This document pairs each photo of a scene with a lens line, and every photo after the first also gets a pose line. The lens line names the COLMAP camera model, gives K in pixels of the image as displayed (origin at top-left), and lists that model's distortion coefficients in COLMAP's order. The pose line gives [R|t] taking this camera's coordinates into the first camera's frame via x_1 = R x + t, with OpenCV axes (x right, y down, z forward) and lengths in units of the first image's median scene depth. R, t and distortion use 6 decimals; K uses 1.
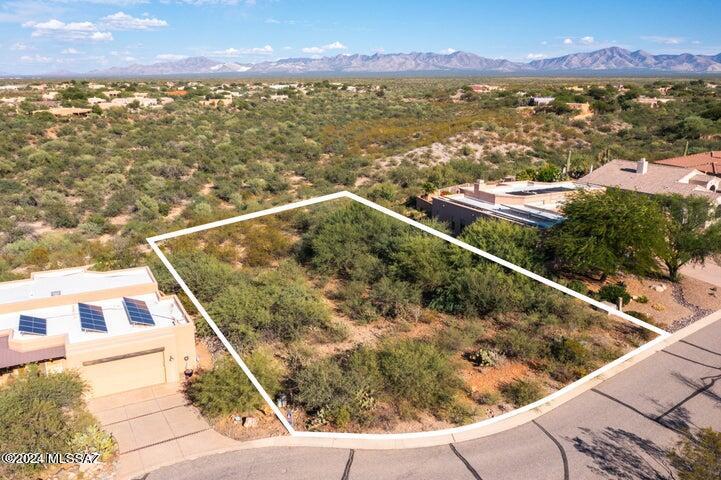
lens RADIAL K [[576.5, 0, 361.1], [0, 576.5, 242.1], [0, 0, 1]] dist [-0.008003, 0.006479]
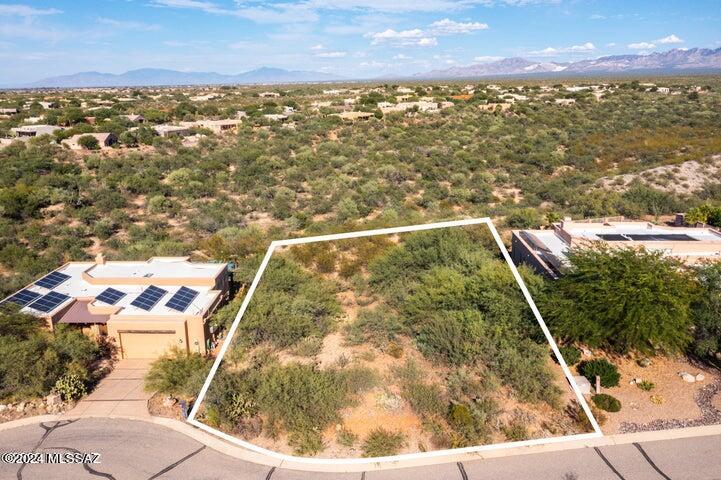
lens RADIAL K [[576.5, 0, 360.2], [0, 576.5, 239.5], [0, 0, 1]] dist [-0.008003, 0.006479]
pose [[0.869490, 0.115066, -0.480361, 0.058027], [-0.117411, 0.992762, 0.025283, -0.009261], [0.479793, 0.034416, 0.876706, 0.008429]]
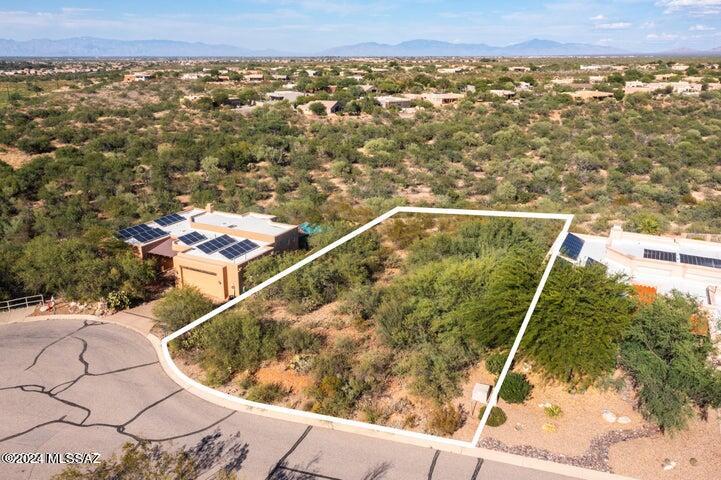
lens RADIAL K [[576.5, 0, 359.3], [0, 576.5, 239.6], [0, 0, 1]] dist [-0.008003, 0.006479]
pose [[0.575023, 0.246700, -0.780056, 0.101183], [-0.221839, 0.964750, 0.141581, -0.019612], [0.787487, 0.091635, 0.609481, 0.036294]]
